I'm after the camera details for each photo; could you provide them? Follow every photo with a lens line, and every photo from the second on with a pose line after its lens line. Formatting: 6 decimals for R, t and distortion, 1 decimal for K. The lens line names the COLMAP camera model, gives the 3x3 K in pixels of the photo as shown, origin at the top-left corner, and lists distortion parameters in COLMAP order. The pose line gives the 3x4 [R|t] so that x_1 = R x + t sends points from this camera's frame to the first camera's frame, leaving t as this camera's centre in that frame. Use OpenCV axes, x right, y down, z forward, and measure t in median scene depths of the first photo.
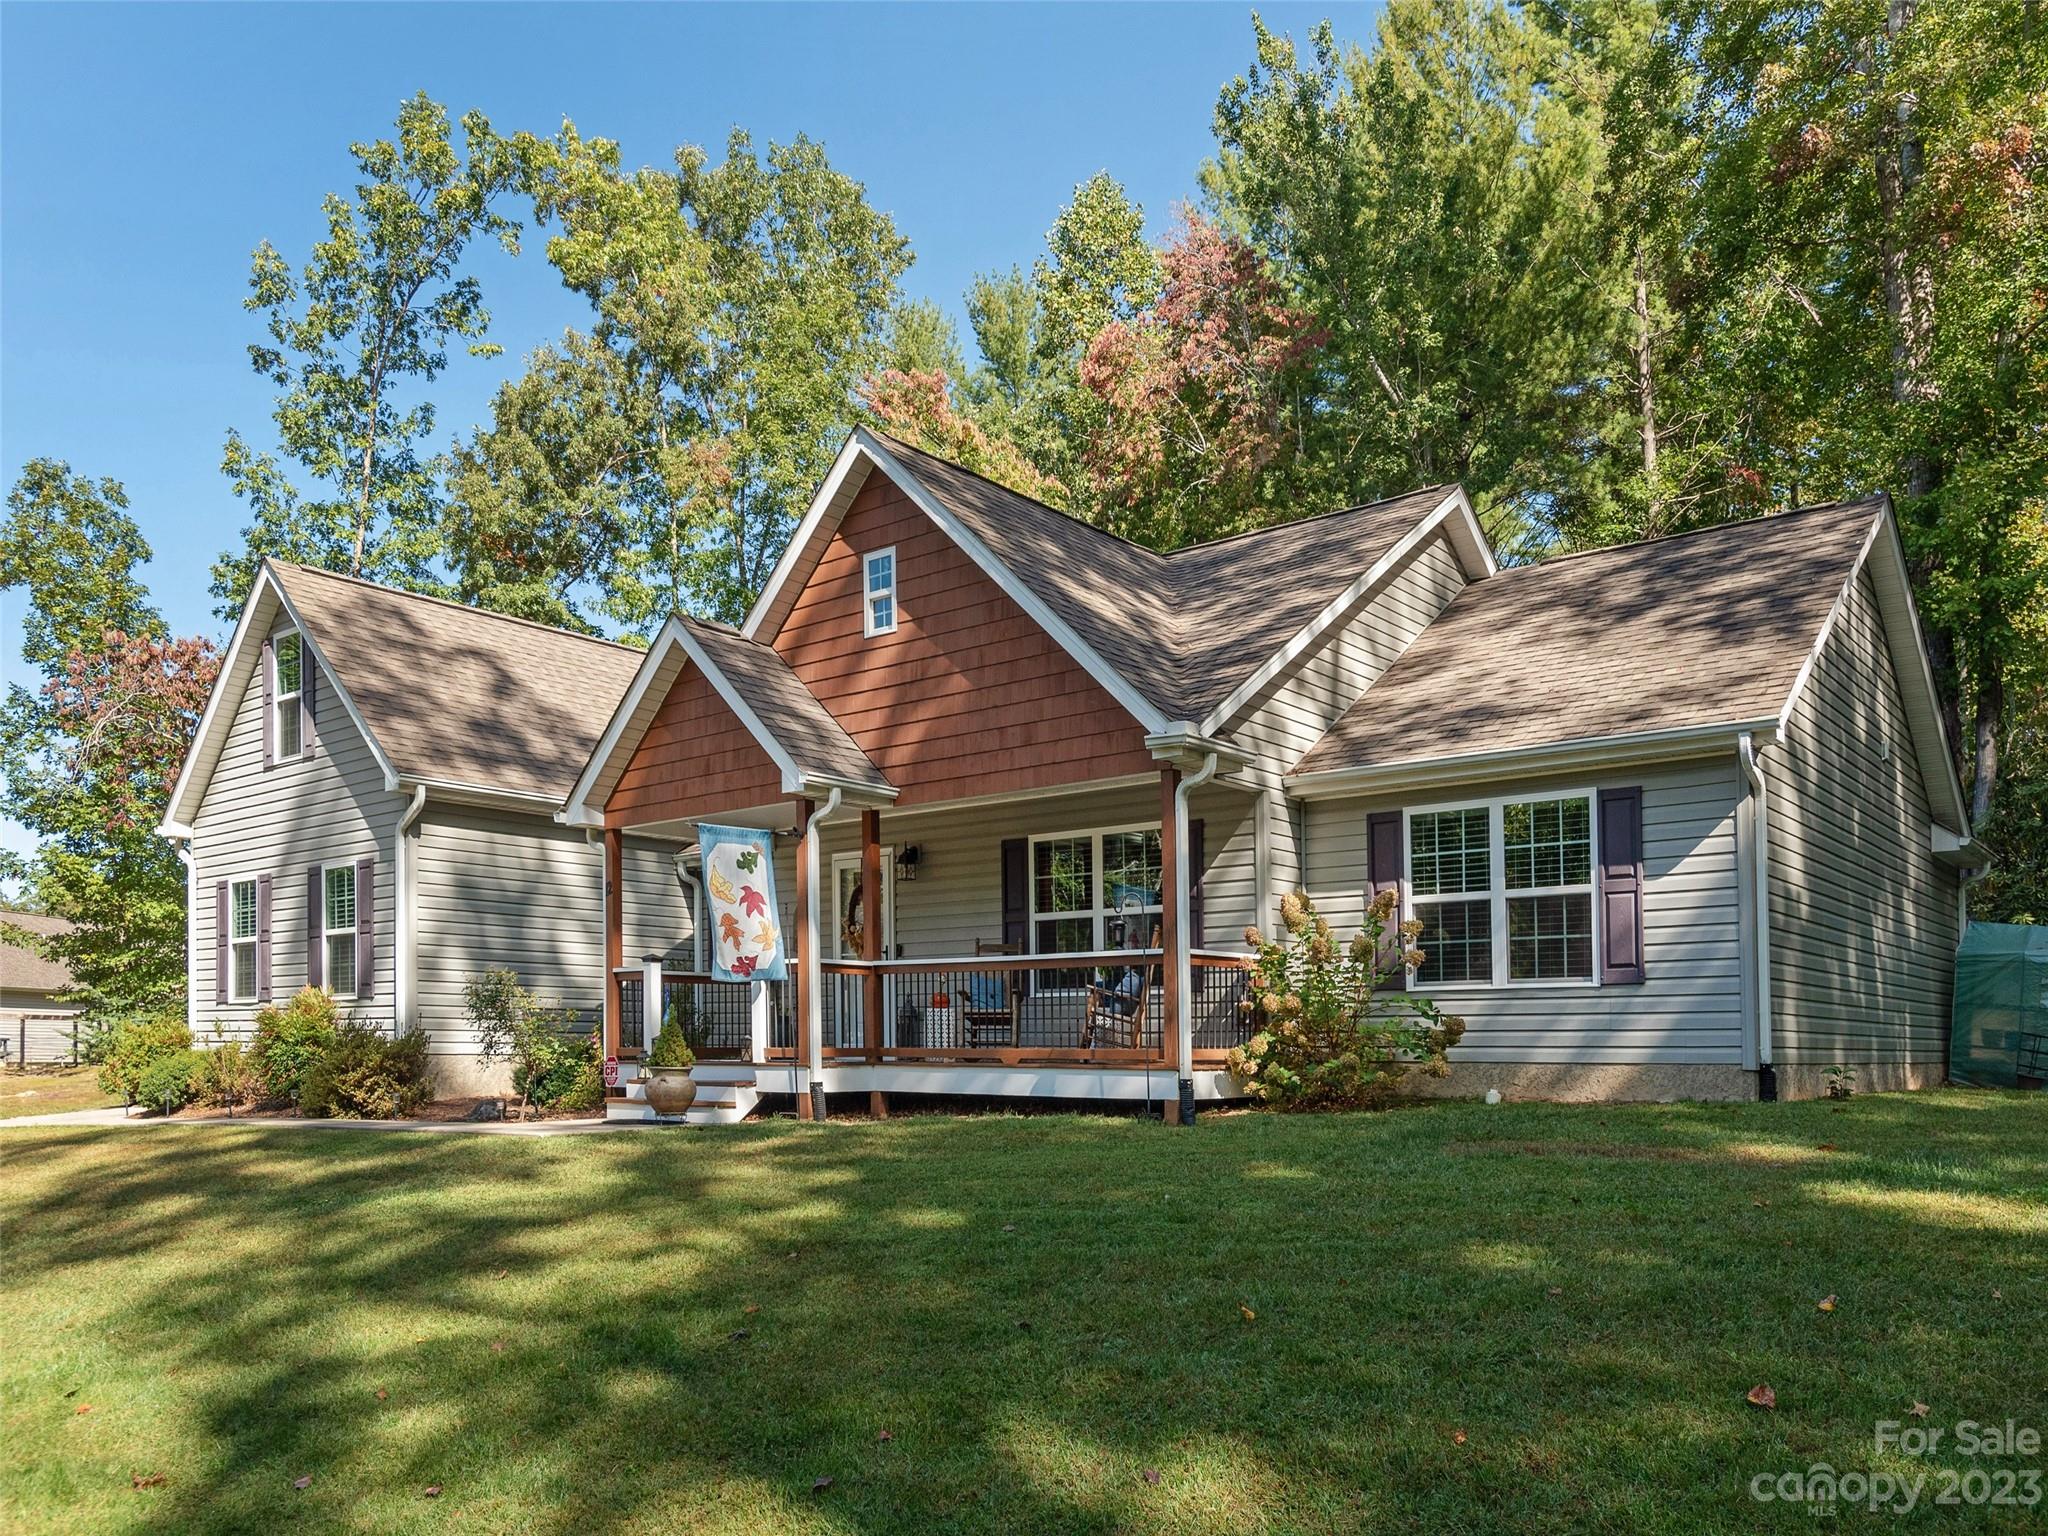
lens RADIAL K [[1471.9, 0, 1024.0], [0, 1471.9, 768.0], [0, 0, 1]] dist [0.047922, 0.000860]
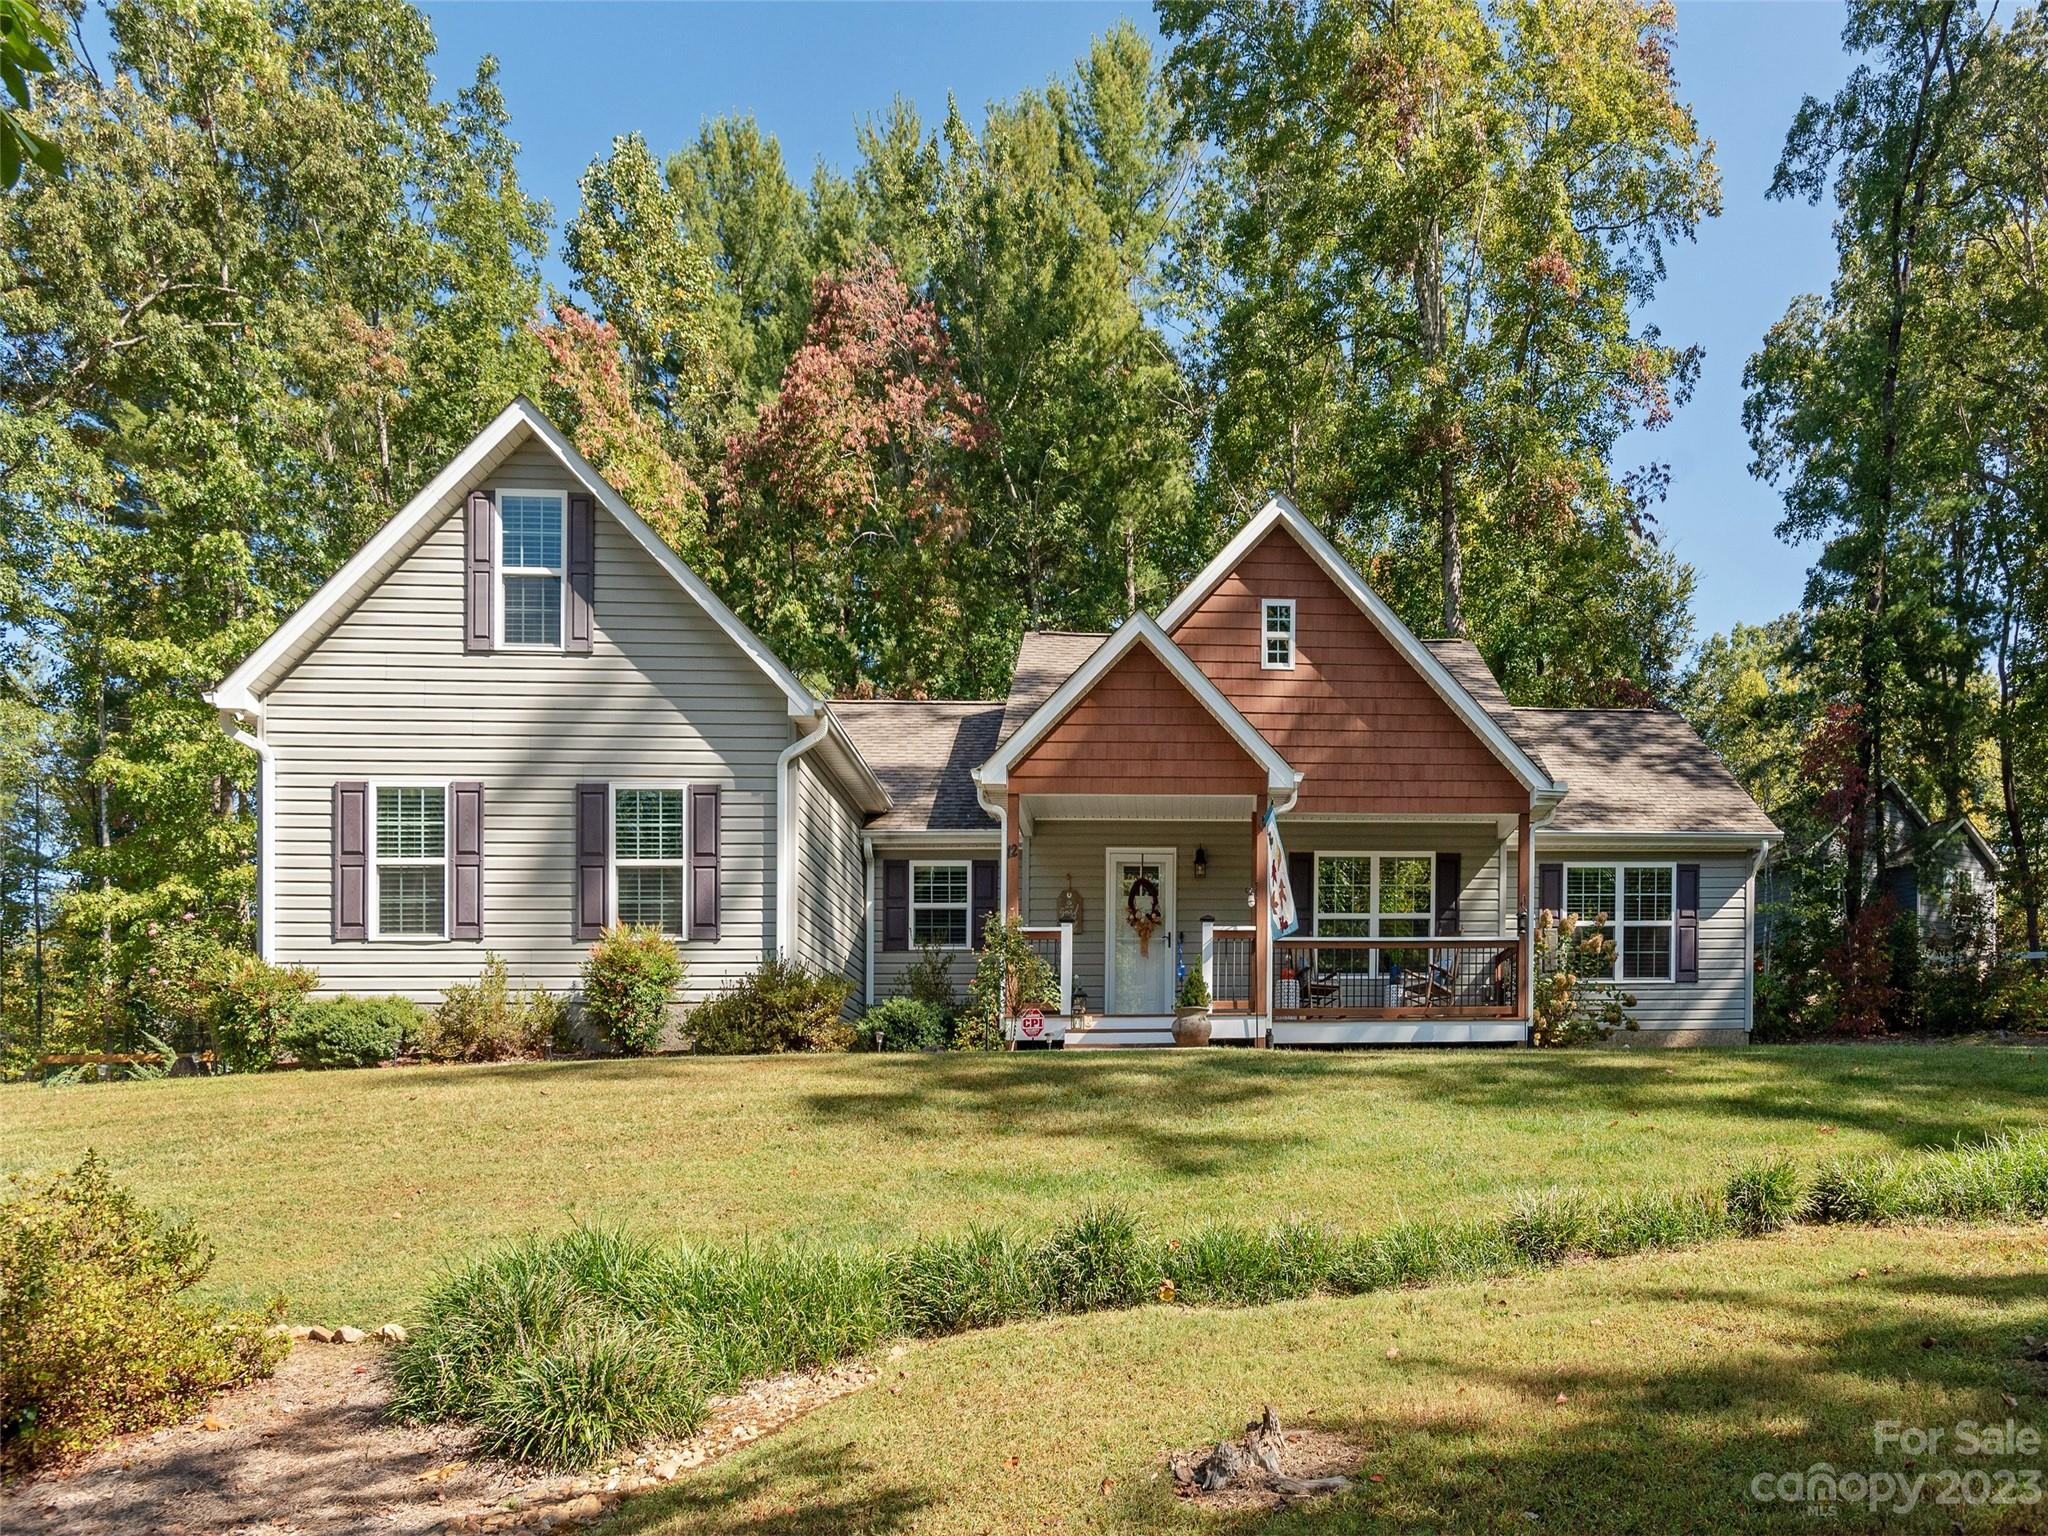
lens RADIAL K [[1314.3, 0, 1024.0], [0, 1314.3, 768.0], [0, 0, 1]] dist [-0.000674, -0.000489]
pose [[0.725223, 0.158449, 0.670033, -0.949126], [-0.122763, 0.987323, -0.100607, 0.121890], [-0.677481, -0.009293, 0.735482, 0.351149]]
